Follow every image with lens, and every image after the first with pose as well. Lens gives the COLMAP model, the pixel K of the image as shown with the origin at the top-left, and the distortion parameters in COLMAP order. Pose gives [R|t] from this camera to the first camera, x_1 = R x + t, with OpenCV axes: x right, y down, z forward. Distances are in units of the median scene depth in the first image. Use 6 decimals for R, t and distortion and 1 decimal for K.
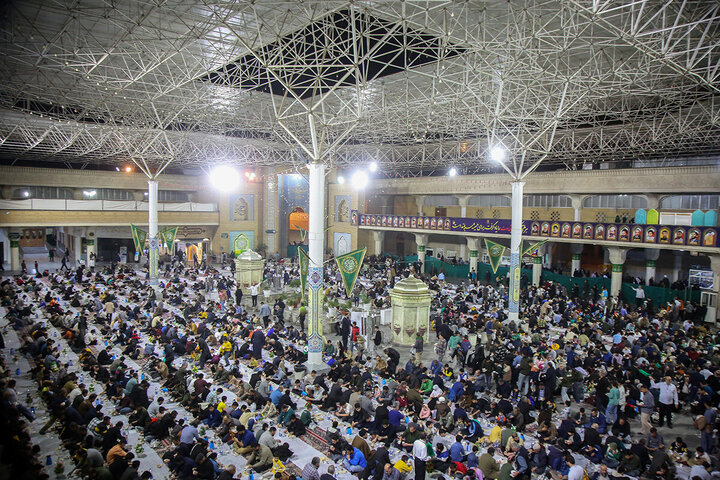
lens RADIAL K [[513.3, 0, 360.0], [0, 513.3, 240.0], [0, 0, 1]] dist [-0.066840, 0.004147]
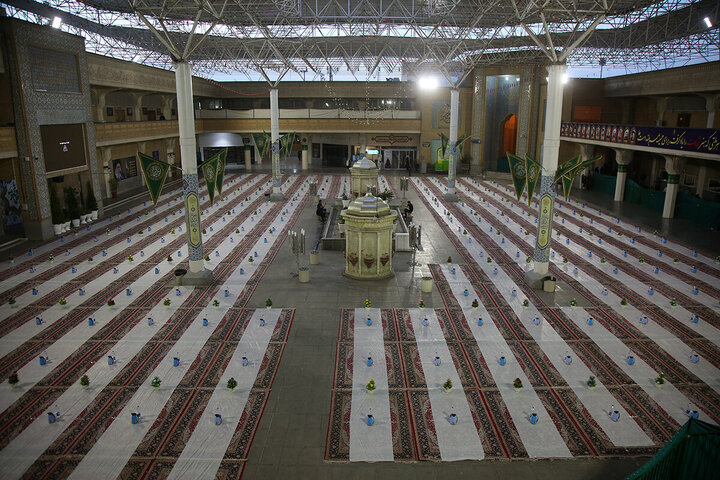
lens RADIAL K [[506.9, 0, 360.0], [0, 506.9, 240.0], [0, 0, 1]] dist [-0.057289, 0.006150]
pose [[0.772092, 0.138922, -0.620140, 0.304118], [-0.028848, 0.982470, 0.184173, -0.003641], [0.634855, -0.124308, 0.762566, 0.184355]]
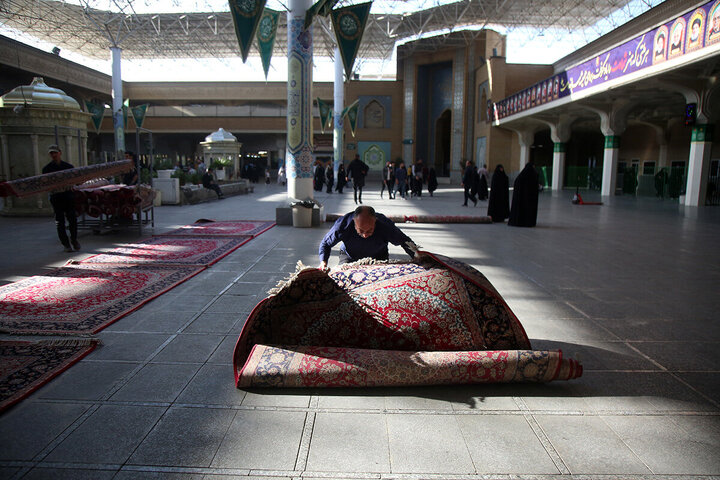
lens RADIAL K [[513.3, 0, 360.0], [0, 513.3, 240.0], [0, 0, 1]] dist [-0.066840, 0.004147]
pose [[0.765023, 0.080666, -0.638931, 0.337721], [-0.038222, 0.996063, 0.079989, 0.087667], [0.642867, -0.036772, 0.765094, 0.419673]]
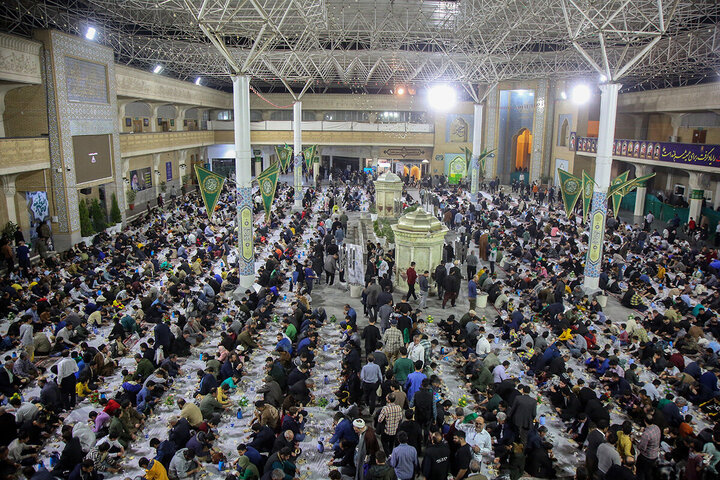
lens RADIAL K [[513.3, 0, 360.0], [0, 513.3, 240.0], [0, 0, 1]] dist [-0.066840, 0.004147]
pose [[0.783037, 0.127105, -0.608850, 0.267547], [-0.036183, 0.986548, 0.159419, -0.004162], [0.620922, -0.102801, 0.777102, 0.152946]]
